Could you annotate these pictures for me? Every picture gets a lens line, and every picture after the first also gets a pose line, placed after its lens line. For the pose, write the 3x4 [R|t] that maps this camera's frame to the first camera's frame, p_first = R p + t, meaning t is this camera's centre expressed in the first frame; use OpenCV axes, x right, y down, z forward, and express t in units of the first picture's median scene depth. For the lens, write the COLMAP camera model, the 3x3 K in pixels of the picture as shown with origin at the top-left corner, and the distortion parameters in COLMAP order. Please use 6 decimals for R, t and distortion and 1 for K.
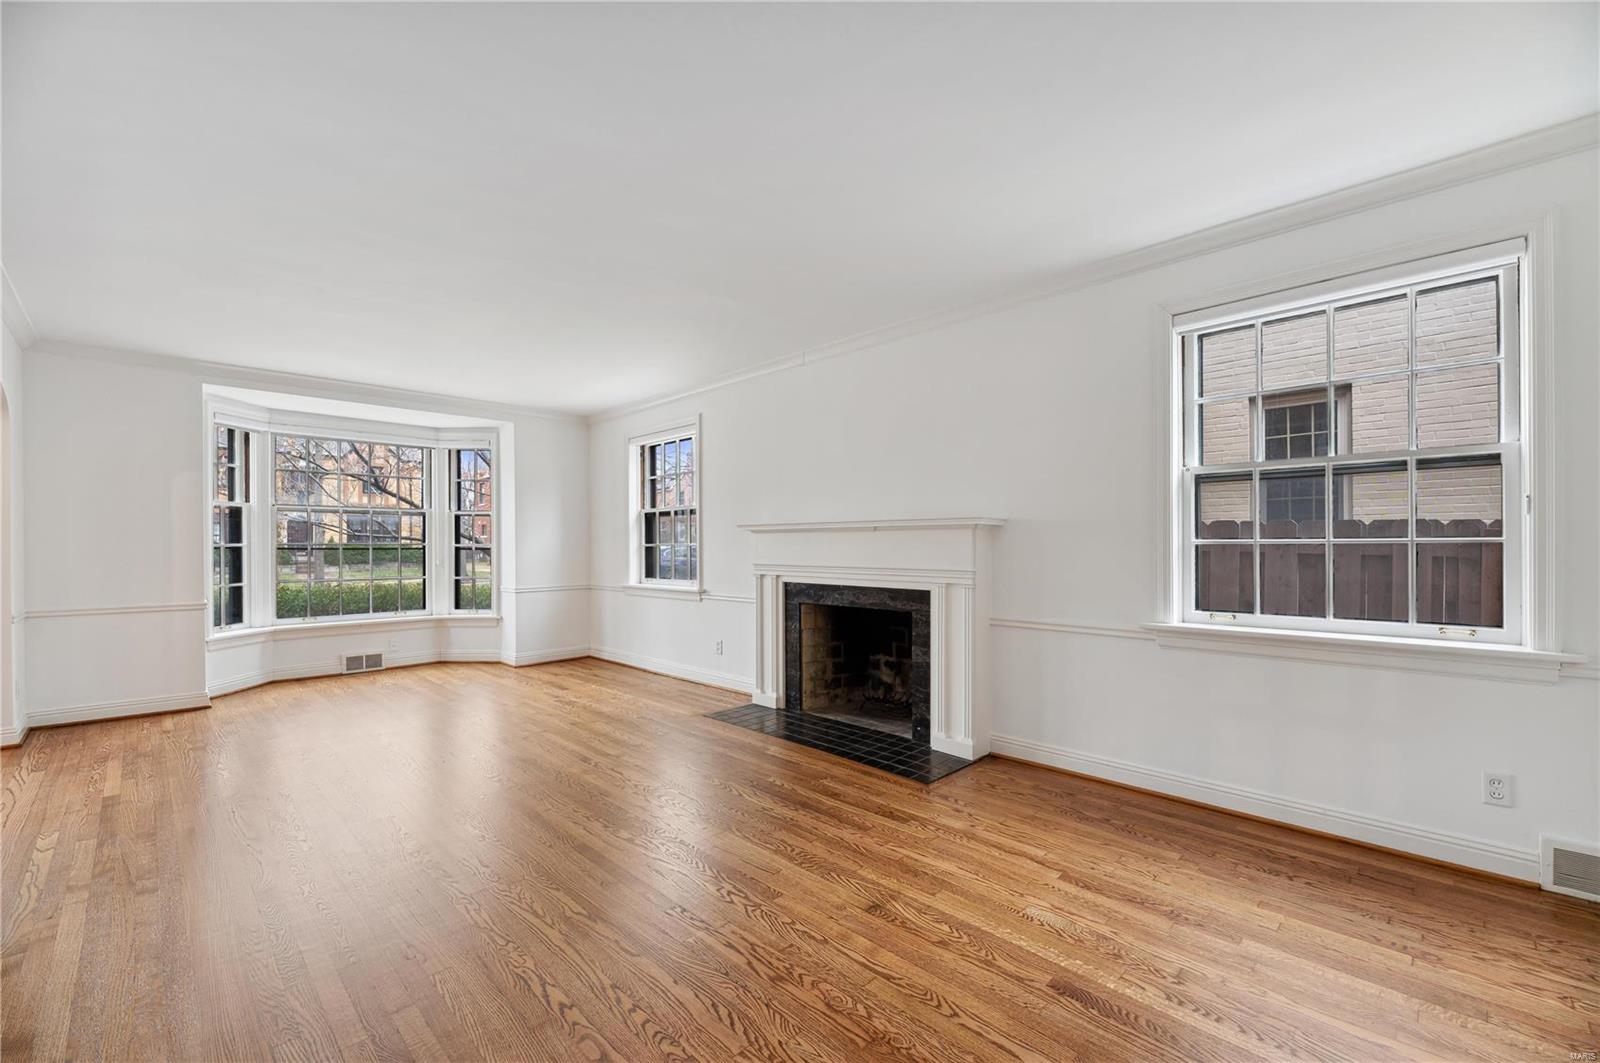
lens RADIAL K [[656.9, 0, 795.8], [0, 656.9, 539.9], [0, 0, 1]] dist [0.004117, 0.000251]
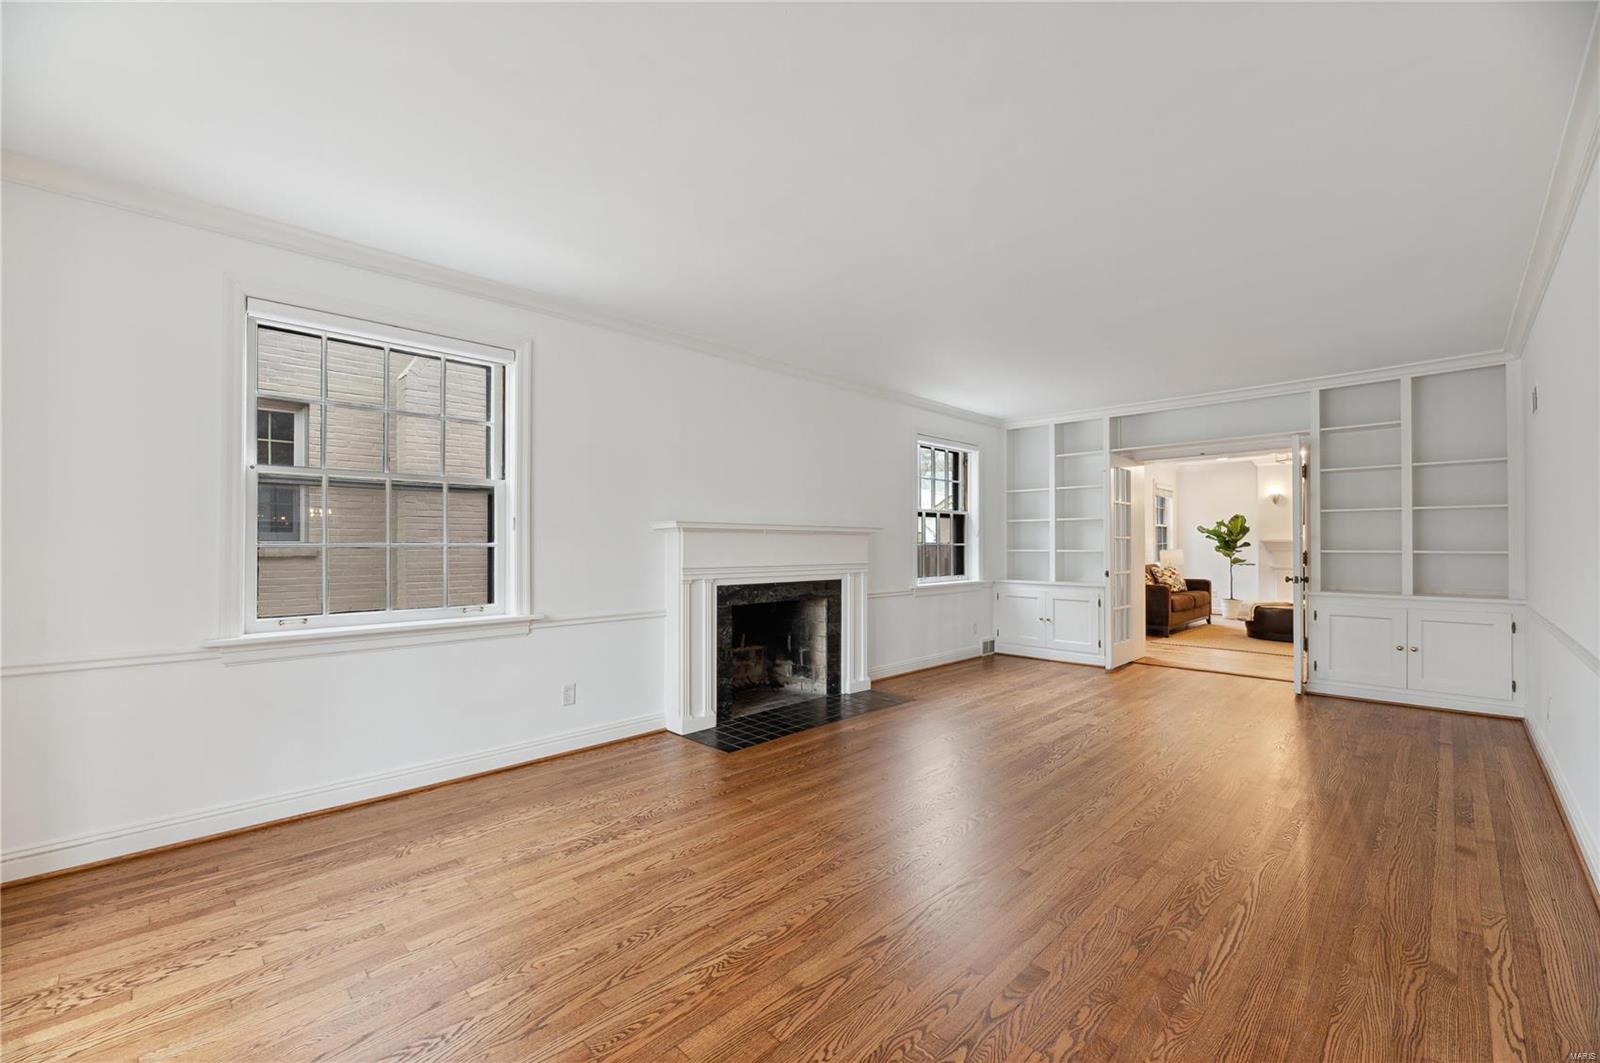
lens RADIAL K [[630.4, 0, 758.4], [0, 630.4, 540.0], [0, 0, 1]] dist [-0.003194, -0.000183]
pose [[0.055924, 0.011782, 0.998365, -0.894061], [-0.003166, 0.999927, -0.011623, 0.010531], [-0.998430, -0.002511, 0.055958, 0.894620]]
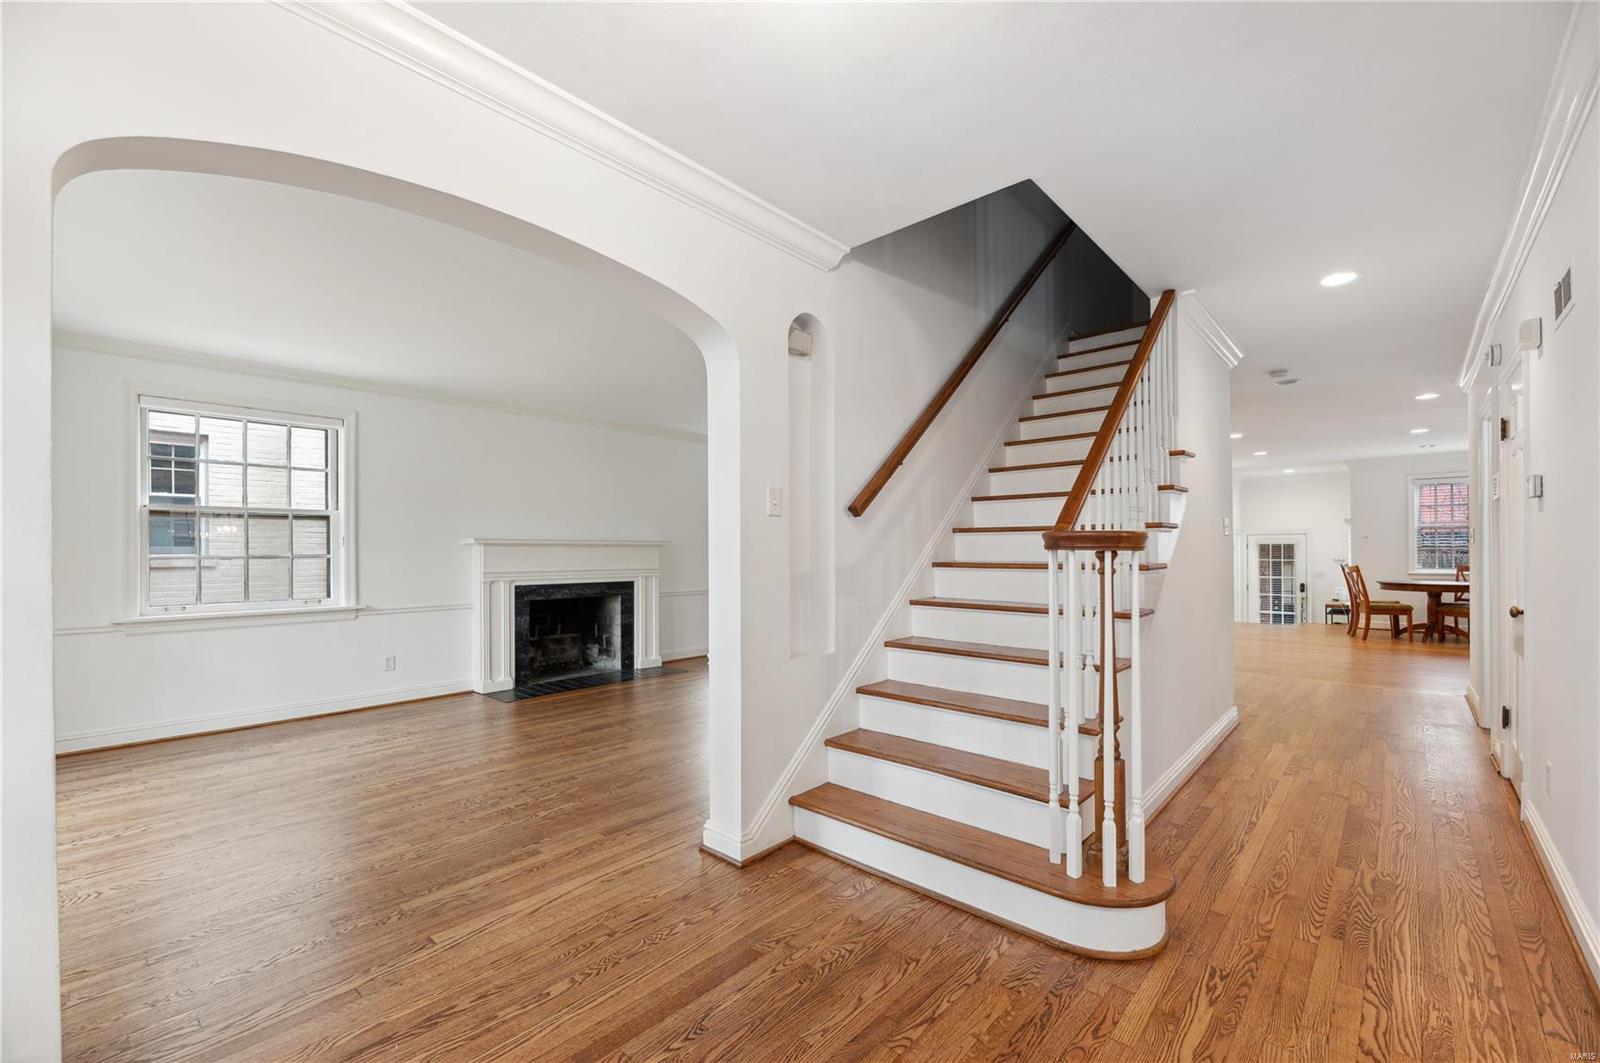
lens RADIAL K [[654.1, 0, 782.1], [0, 654.1, 553.1], [0, 0, 1]] dist [-0.006104, -0.001834]
pose [[-0.015134, 0.005500, 0.999870, -1.264470], [0.002156, 0.999983, -0.005468, 0.010780], [-0.999883, 0.002073, -0.015145, 0.512796]]
